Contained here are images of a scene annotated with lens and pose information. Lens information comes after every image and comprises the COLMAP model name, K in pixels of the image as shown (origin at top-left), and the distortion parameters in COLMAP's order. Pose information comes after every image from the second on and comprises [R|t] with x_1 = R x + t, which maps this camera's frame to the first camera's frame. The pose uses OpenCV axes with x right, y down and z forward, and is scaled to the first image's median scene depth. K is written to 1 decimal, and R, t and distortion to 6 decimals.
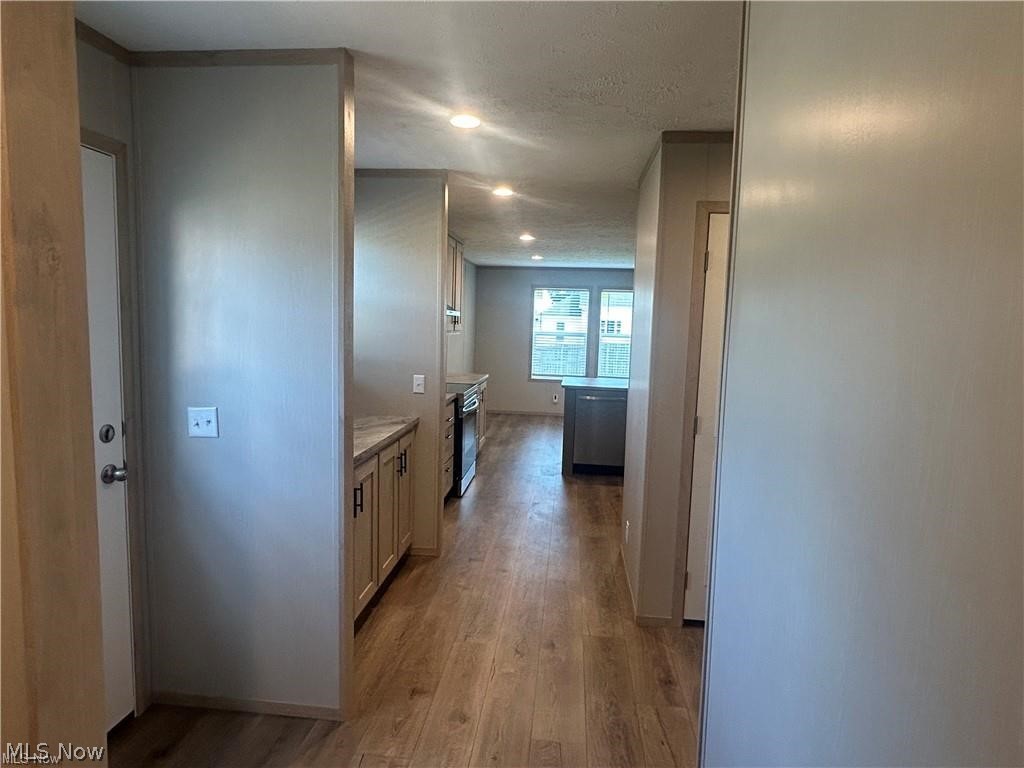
lens RADIAL K [[629.9, 0, 475.0], [0, 629.9, 387.9], [0, 0, 1]] dist [0.000024, -0.001852]
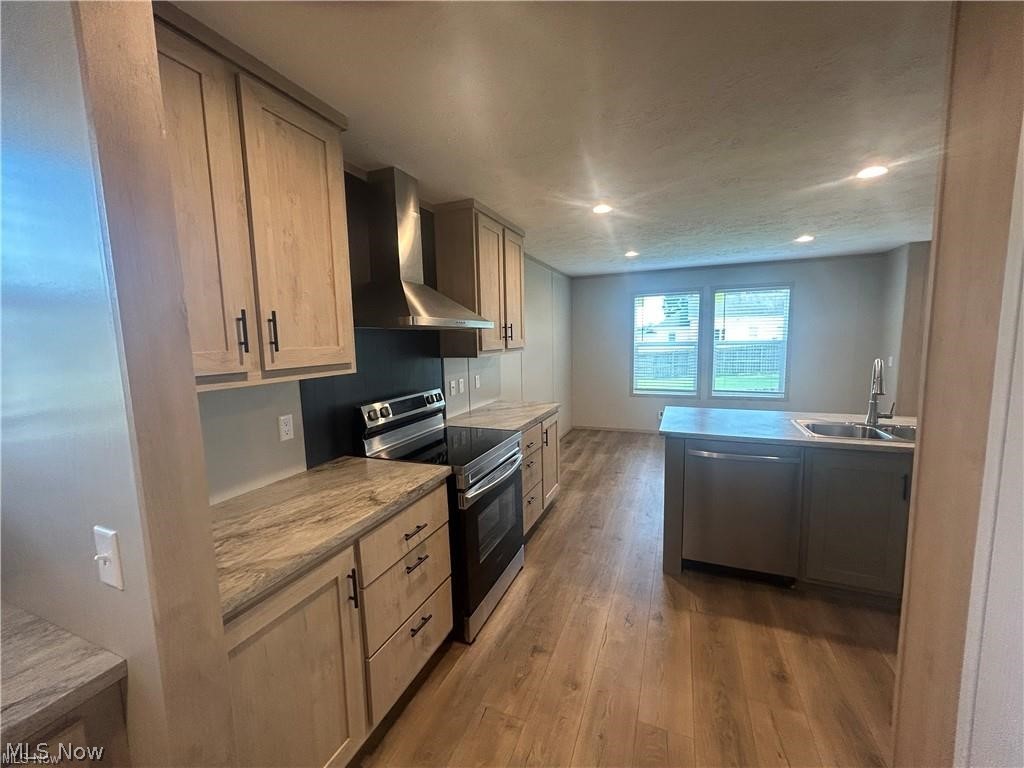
lens RADIAL K [[409.8, 0, 478.4], [0, 409.8, 407.2], [0, 0, 1]] dist [-0.001539, 0.000130]
pose [[0.953297, -0.003179, -0.302018, 0.039289], [0.021160, 0.998191, 0.056284, -0.026556], [0.301292, -0.060046, 0.951639, 0.256201]]
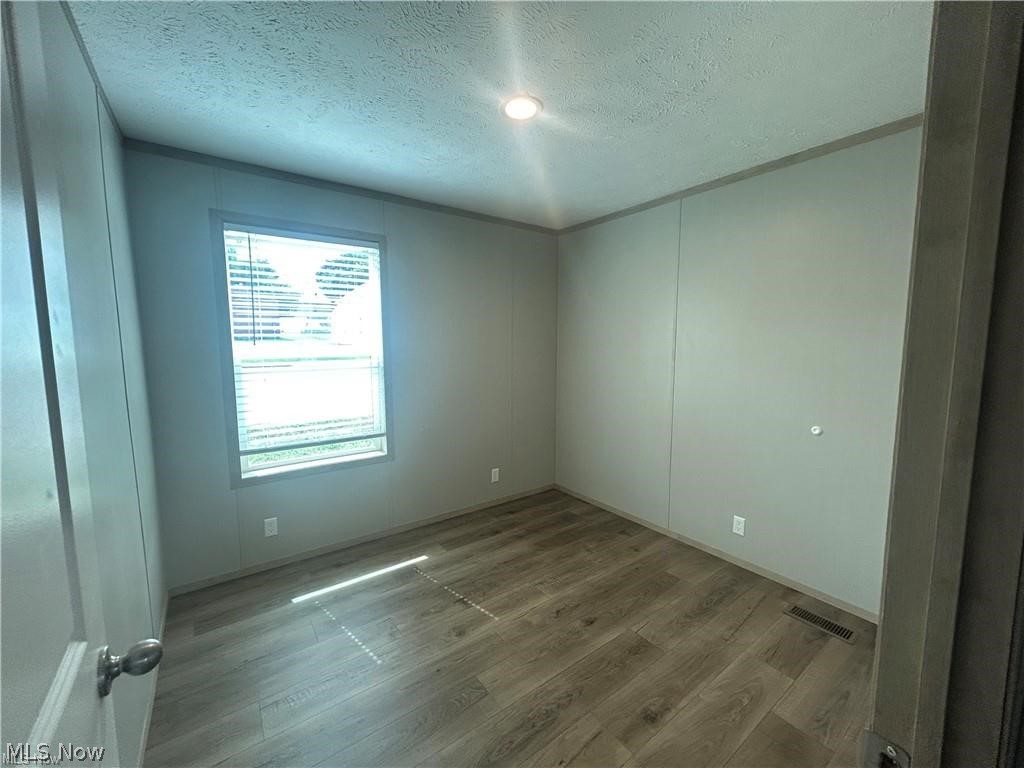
lens RADIAL K [[405.6, 0, 486.5], [0, 405.6, 378.9], [0, 0, 1]] dist [0.000398, 0.000125]
pose [[0.660377, 0.048330, -0.749378, 0.608607], [-0.054780, 0.998368, 0.016115, -0.024679], [0.748934, 0.030409, 0.661947, 0.445563]]
